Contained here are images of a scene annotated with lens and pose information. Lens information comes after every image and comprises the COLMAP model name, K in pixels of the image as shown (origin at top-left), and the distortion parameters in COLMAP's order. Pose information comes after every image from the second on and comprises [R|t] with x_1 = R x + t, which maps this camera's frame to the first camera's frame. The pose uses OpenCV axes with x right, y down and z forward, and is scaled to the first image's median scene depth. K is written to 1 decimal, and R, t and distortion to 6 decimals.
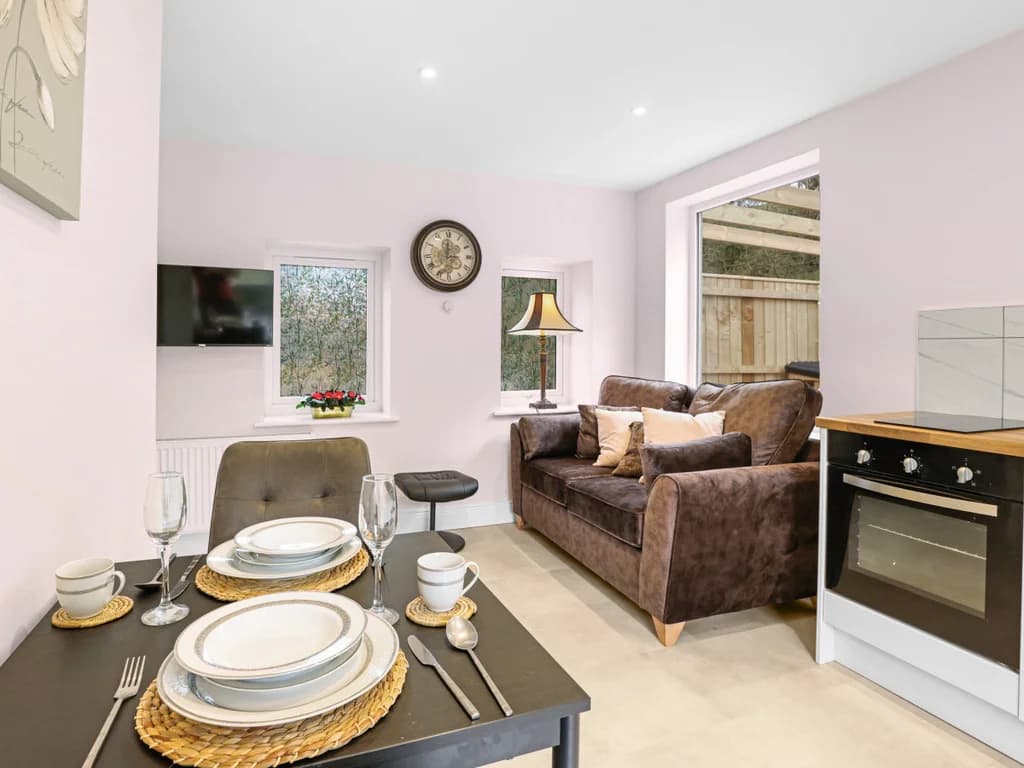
lens RADIAL K [[552.4, 0, 518.5], [0, 552.4, 357.8], [0, 0, 1]] dist [-0.018001, 0.001605]
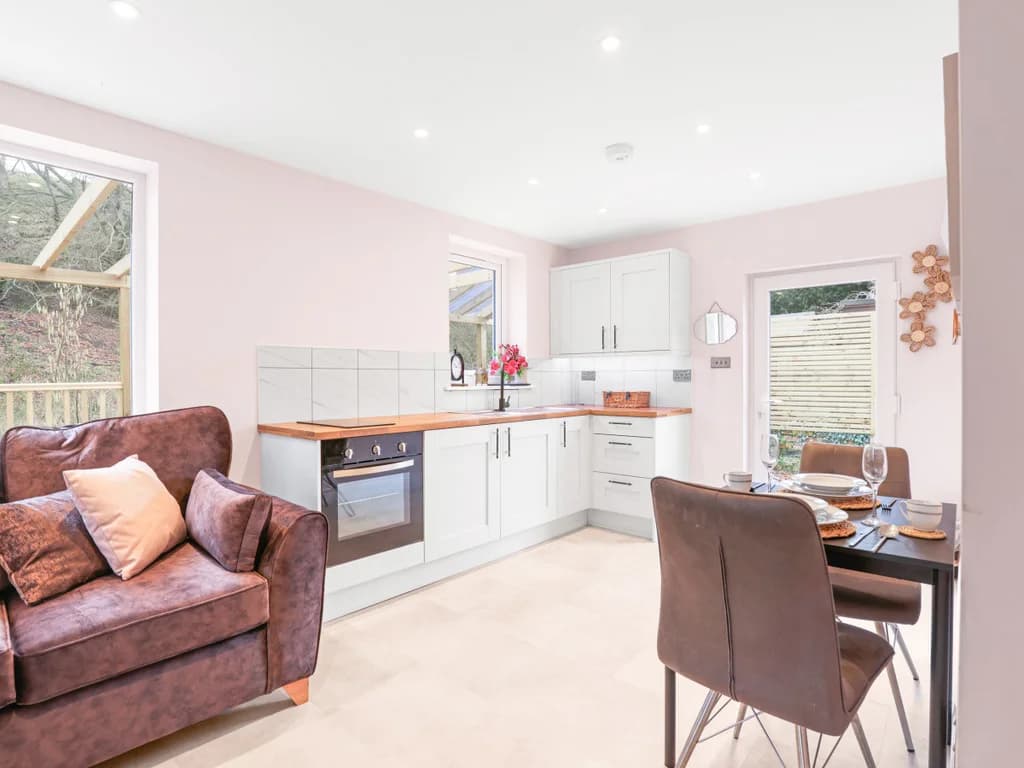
lens RADIAL K [[536.9, 0, 506.7], [0, 536.9, 379.9], [0, 0, 1]] dist [-0.022091, 0.000773]
pose [[-0.418021, -0.006299, 0.908415, -0.588658], [0.012846, 0.999835, 0.012844, -0.013482], [-0.908346, 0.017039, -0.417871, 0.932710]]
